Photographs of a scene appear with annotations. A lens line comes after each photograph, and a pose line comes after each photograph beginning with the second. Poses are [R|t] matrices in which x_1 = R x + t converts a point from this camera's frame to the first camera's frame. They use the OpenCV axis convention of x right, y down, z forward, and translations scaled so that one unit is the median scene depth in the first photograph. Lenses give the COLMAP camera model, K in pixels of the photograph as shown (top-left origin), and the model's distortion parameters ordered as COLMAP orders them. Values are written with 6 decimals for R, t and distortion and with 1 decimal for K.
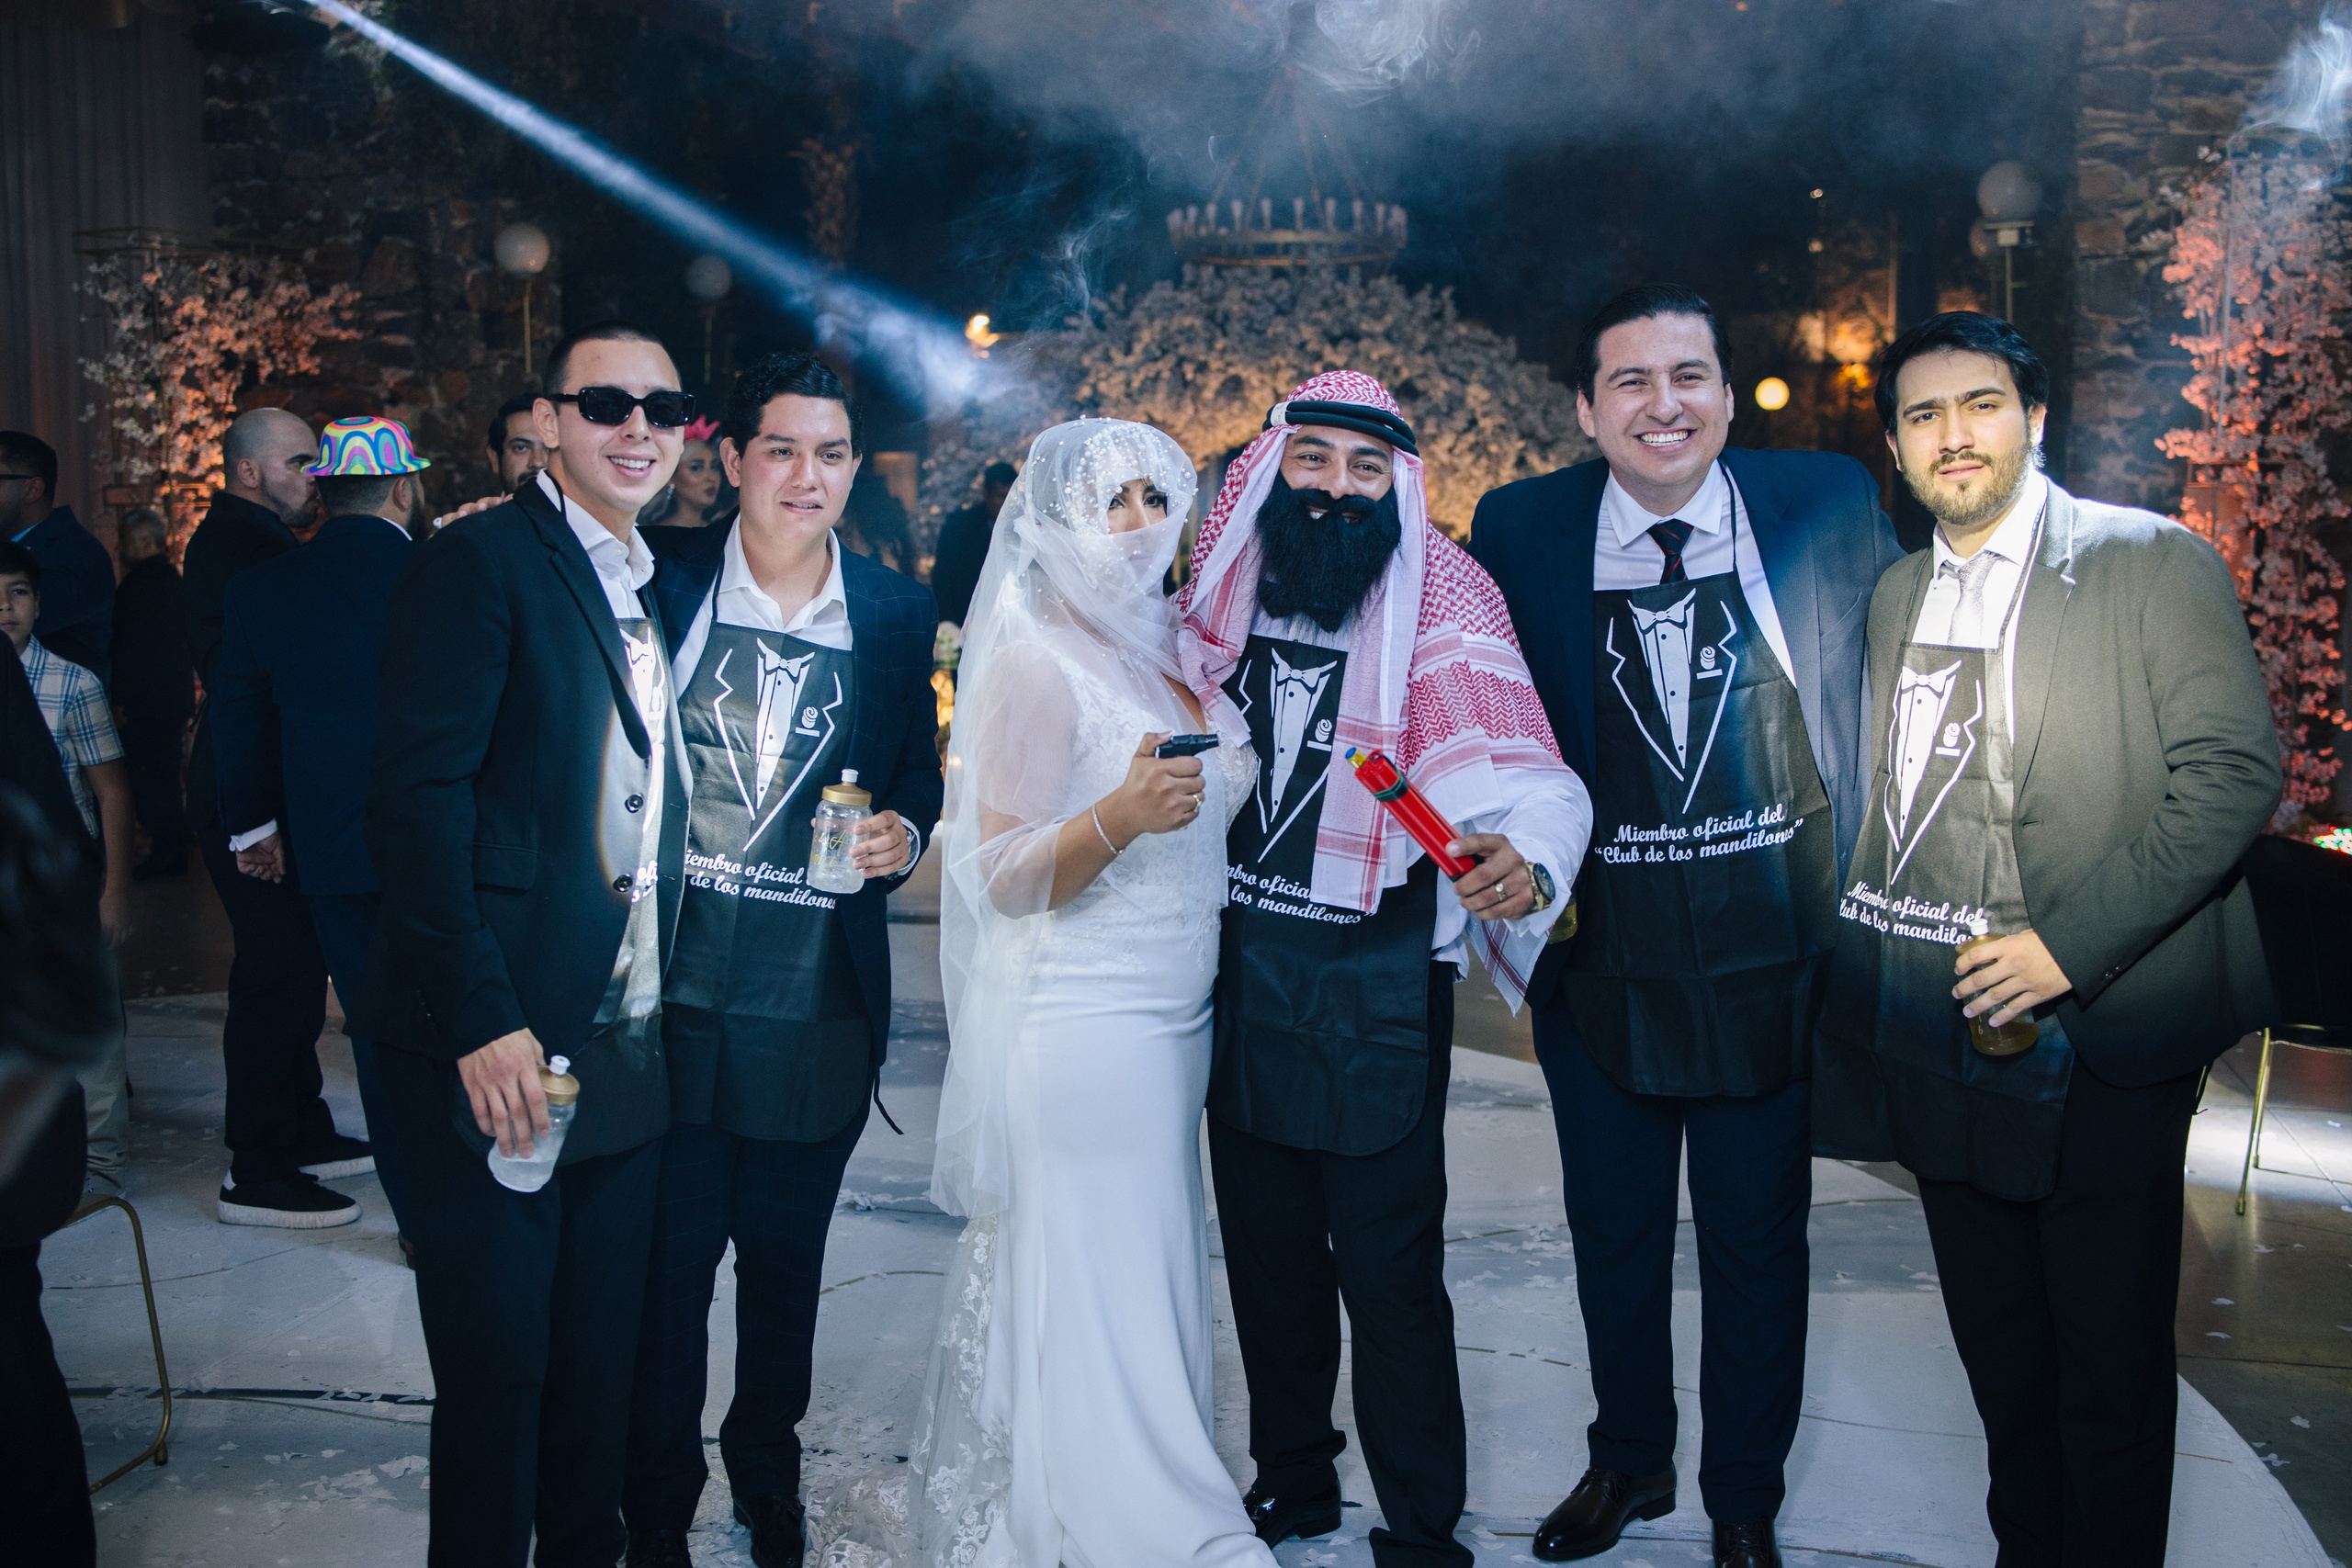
lens RADIAL K [[2387.0, 0, 1172.2], [0, 2387.0, 773.5], [0, 0, 1]] dist [-0.067089, 0.000000]
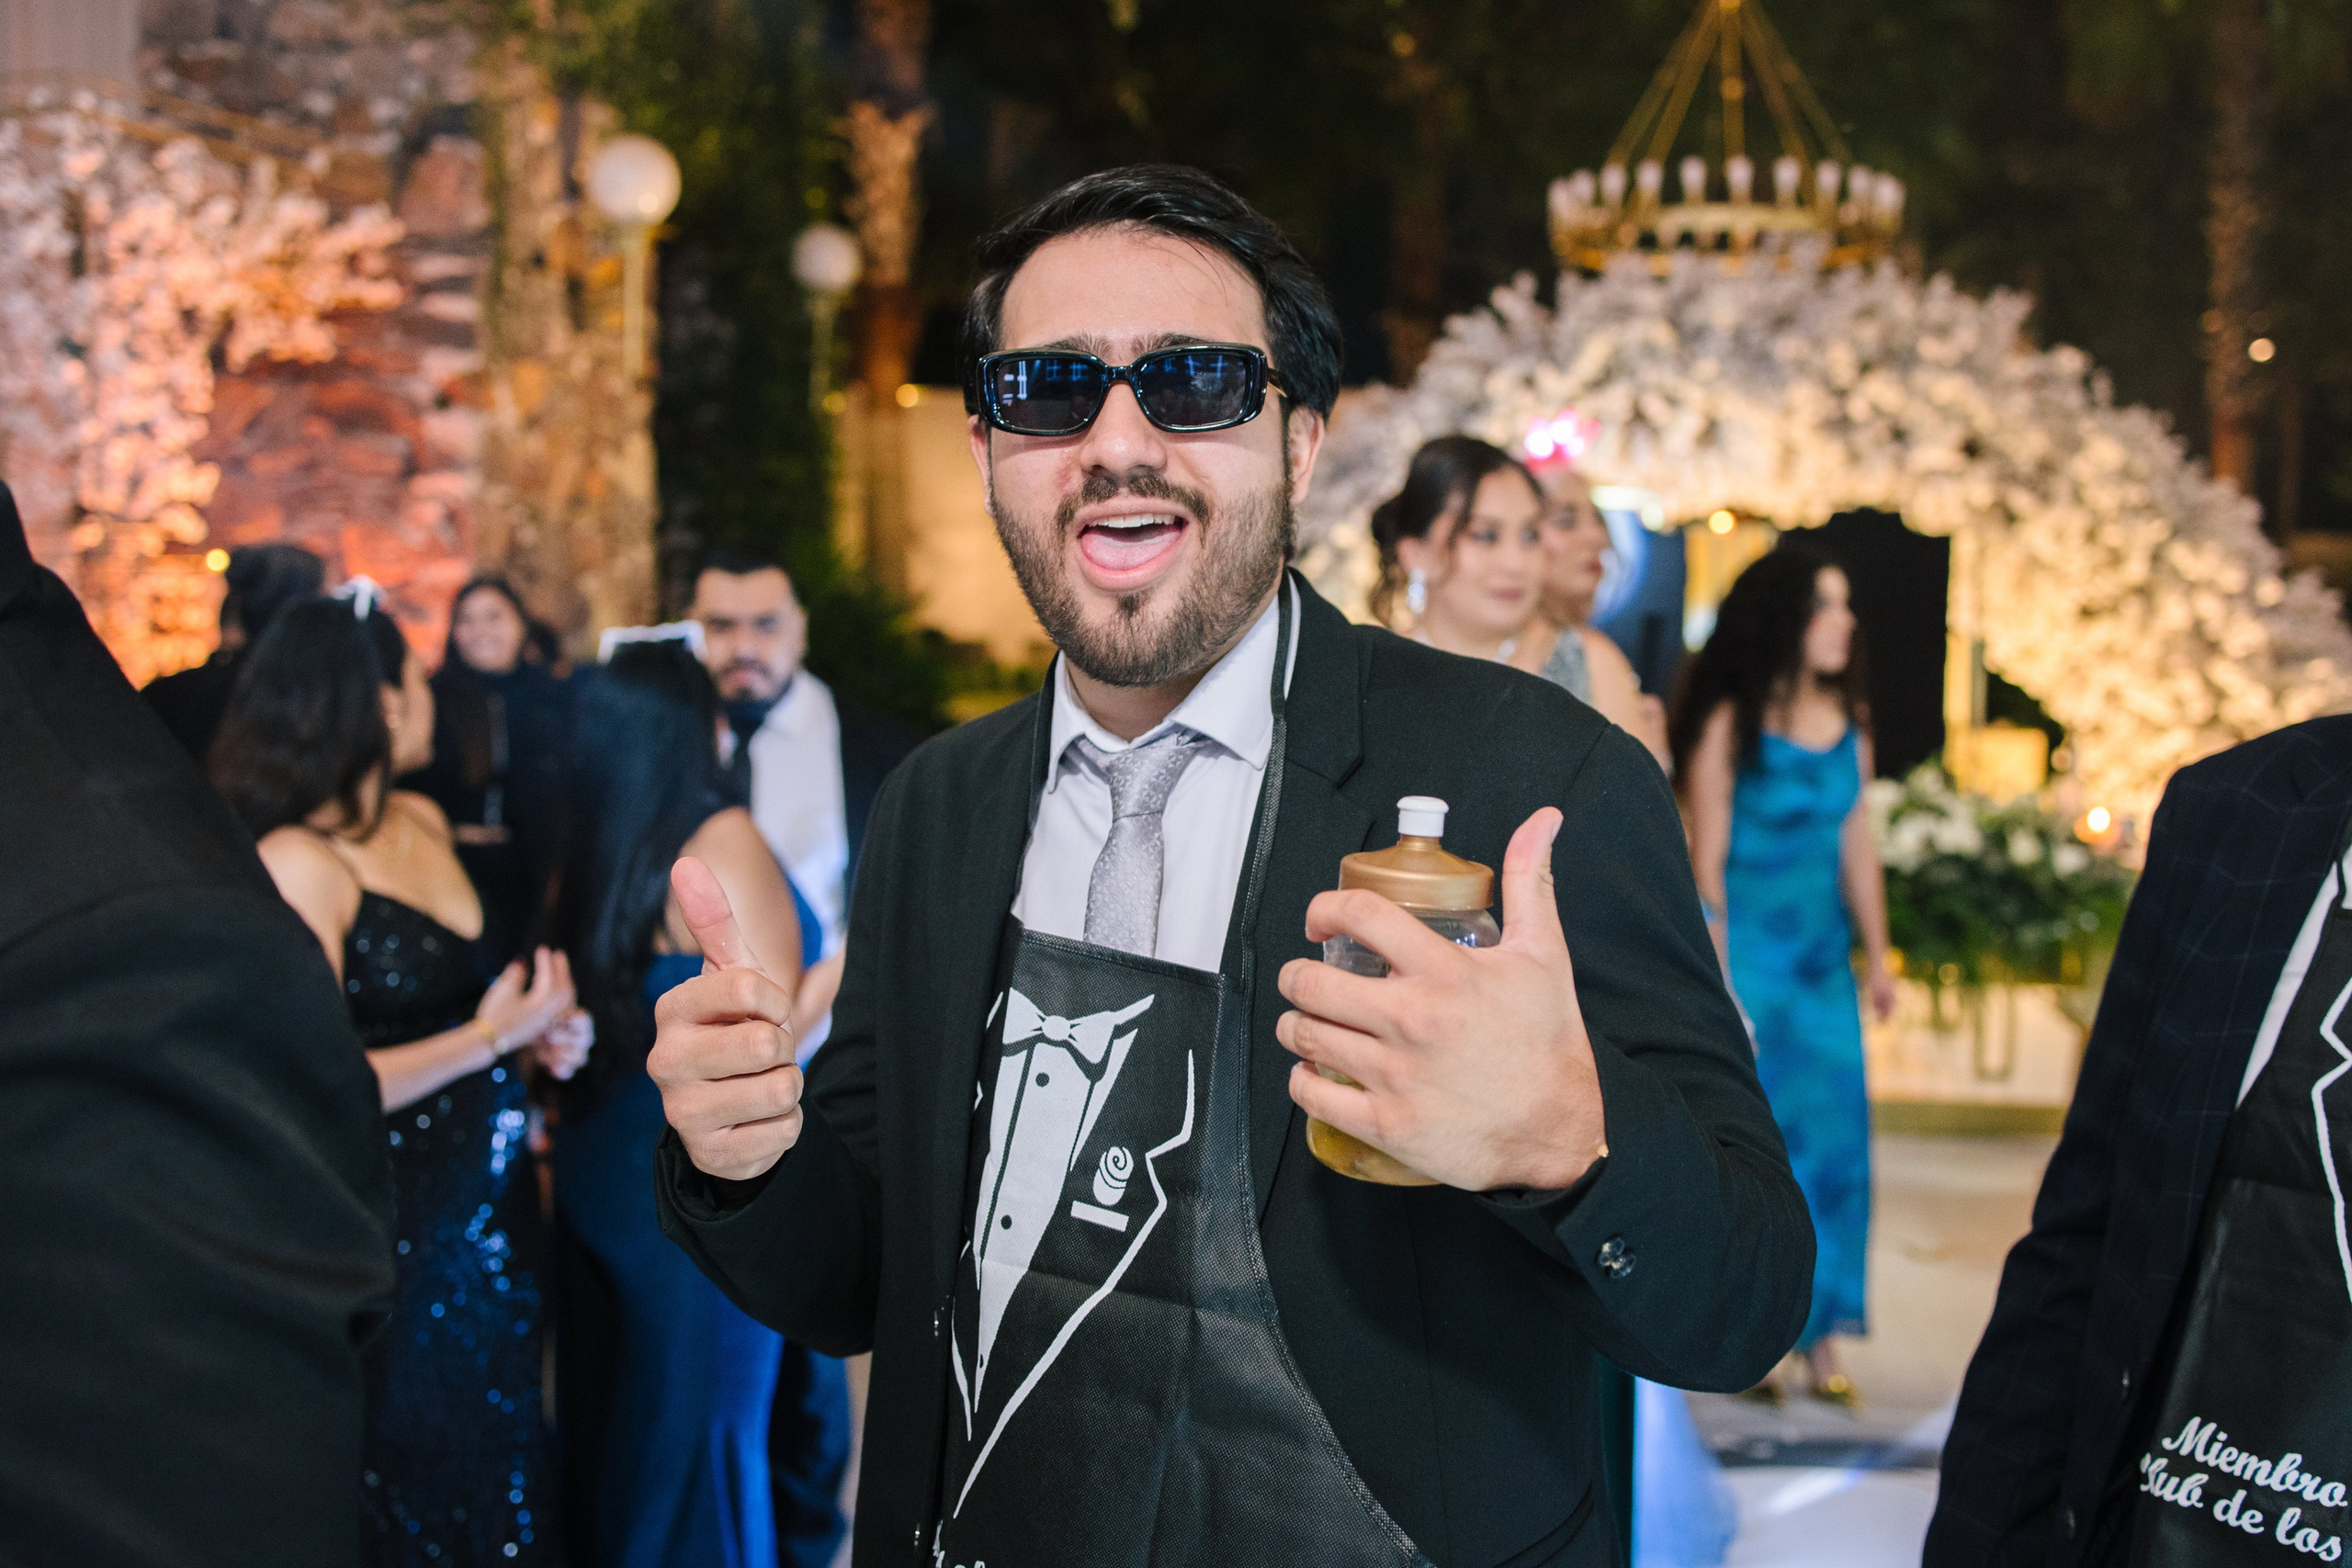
lens RADIAL K [[2387.0, 0, 1182.8], [0, 2387.0, 779.1], [0, 0, 1]] dist [-0.067089, 0.000000]
pose [[0.993548, 0.015720, 0.112314, -0.205690], [-0.011983, 0.999354, -0.033876, -0.041371], [-0.112774, 0.032312, 0.993095, 0.367887]]
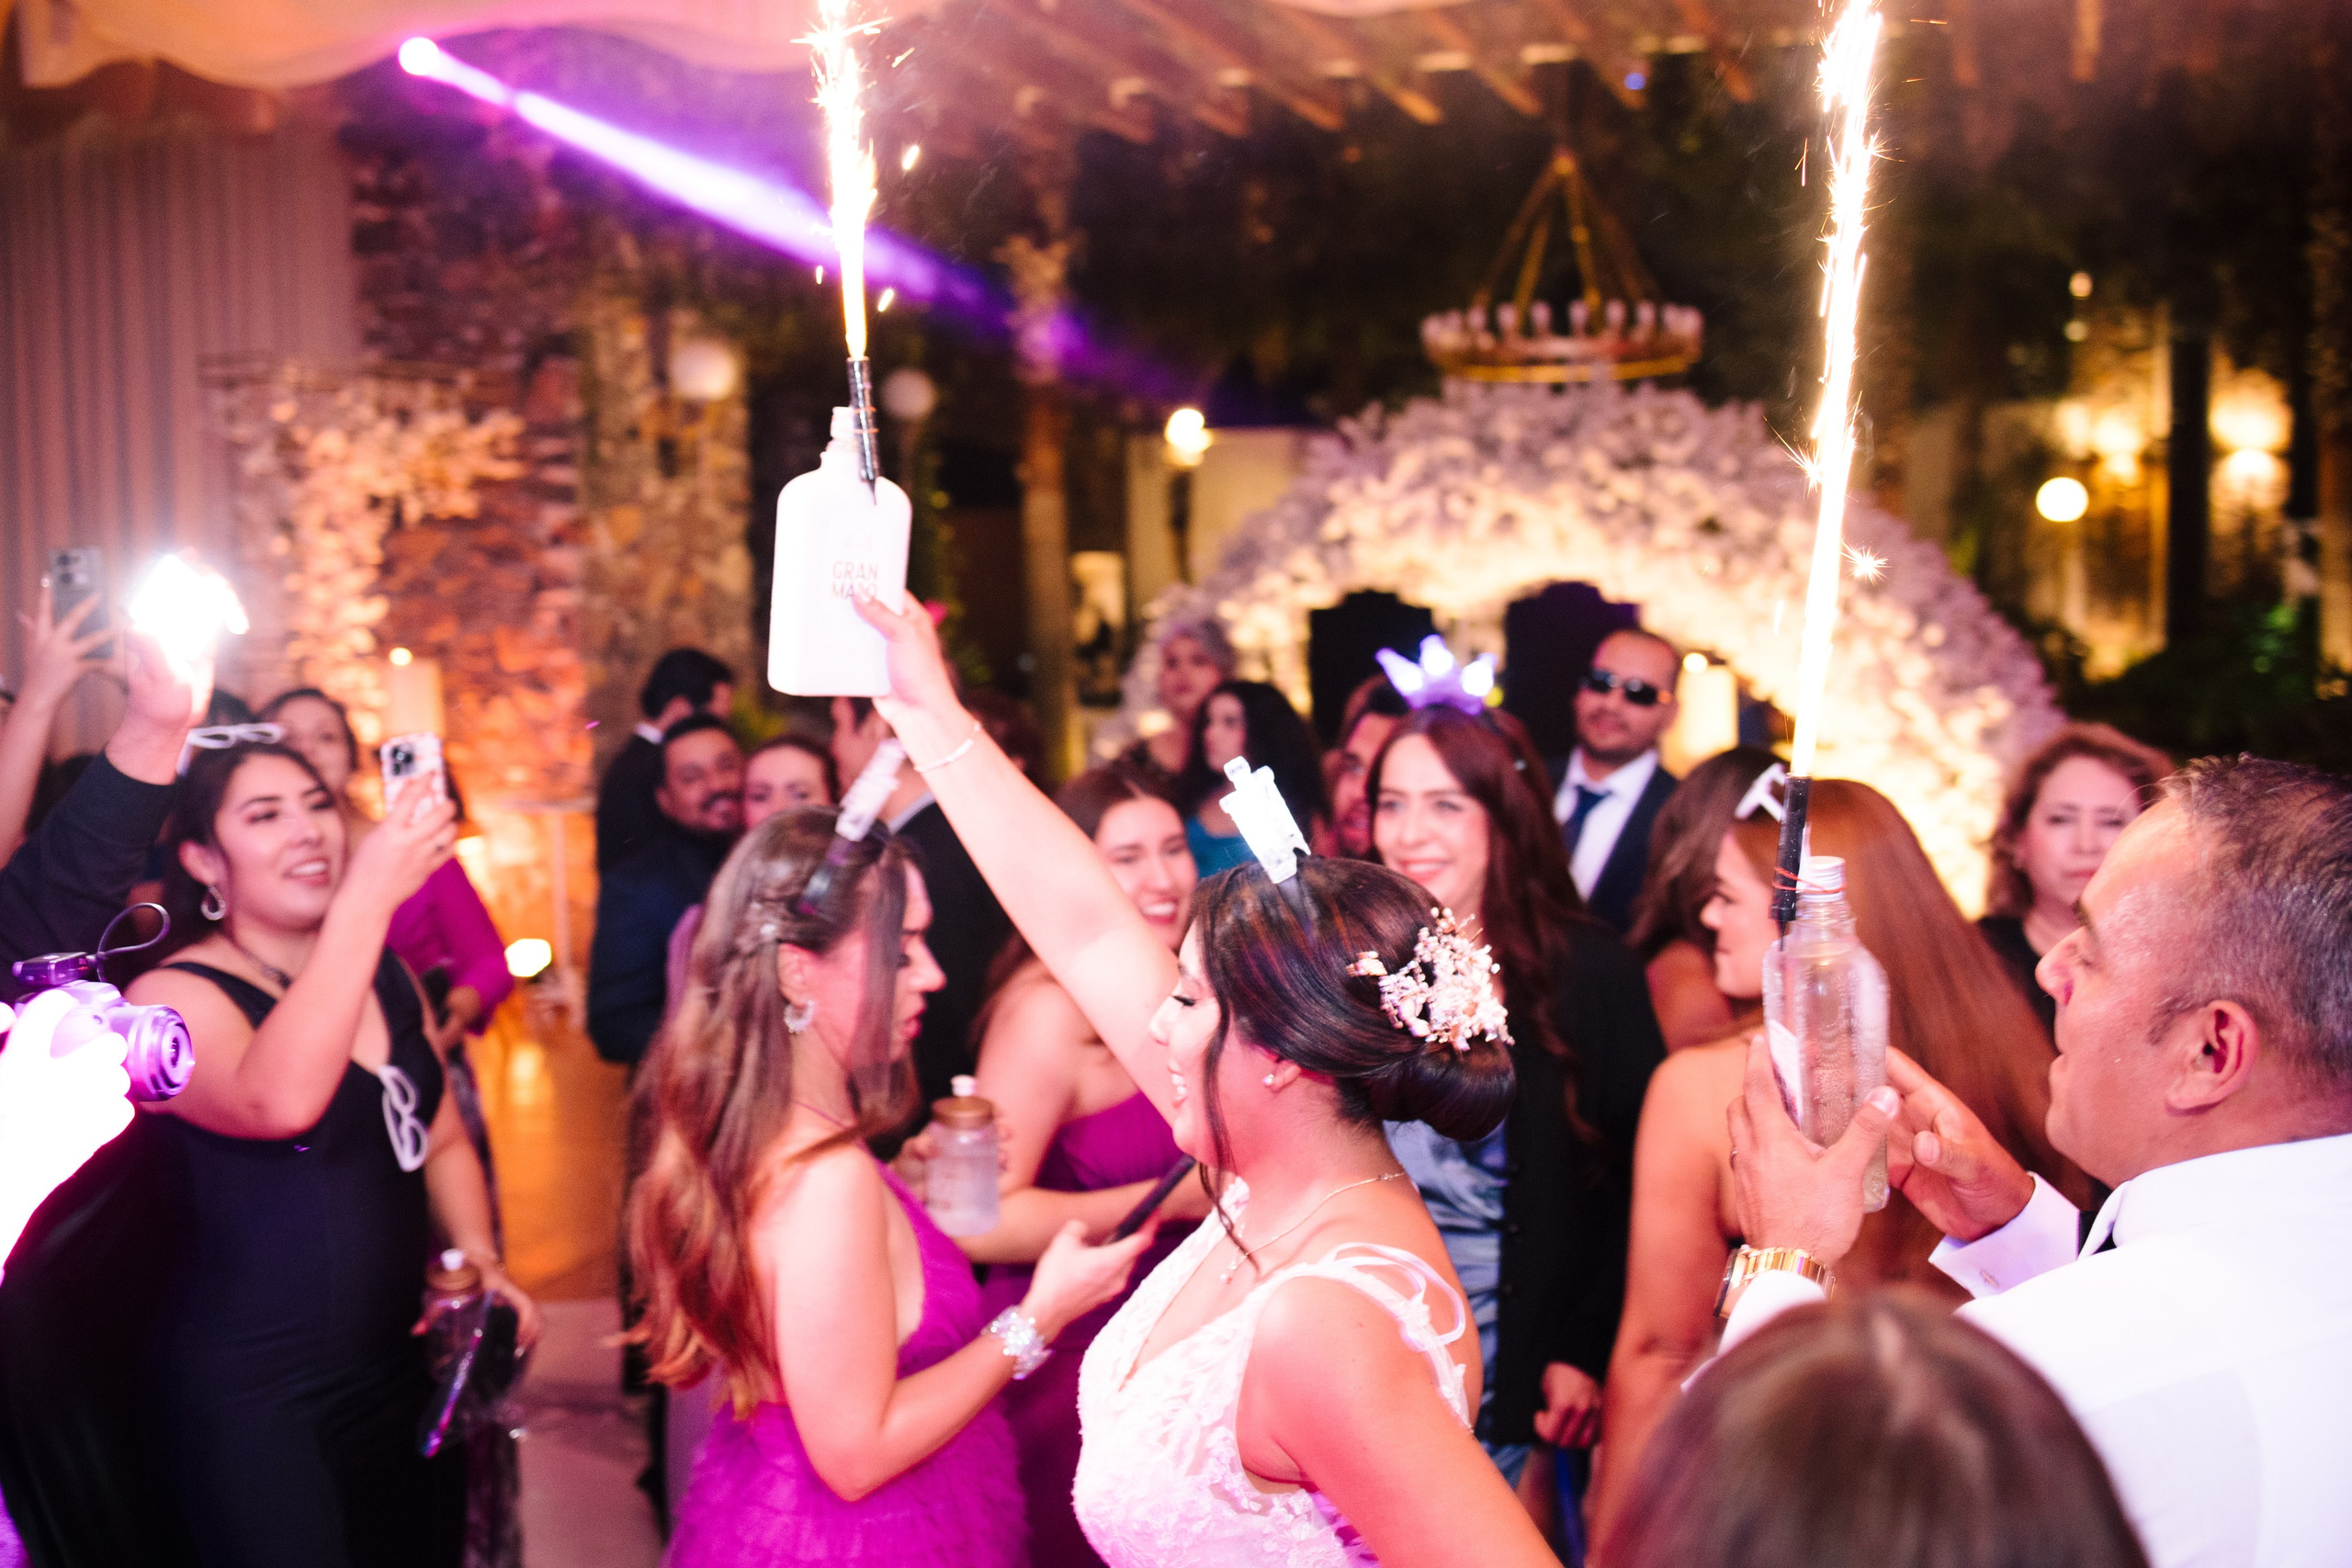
lens RADIAL K [[2387.0, 0, 1176.8], [0, 2387.0, 793.9], [0, 0, 1]] dist [-0.067089, 0.000000]
pose [[0.996885, 0.002246, -0.078834, -0.026420], [-0.004365, 0.999633, -0.026719, -0.040686], [0.078745, 0.026980, 0.996530, 0.132655]]
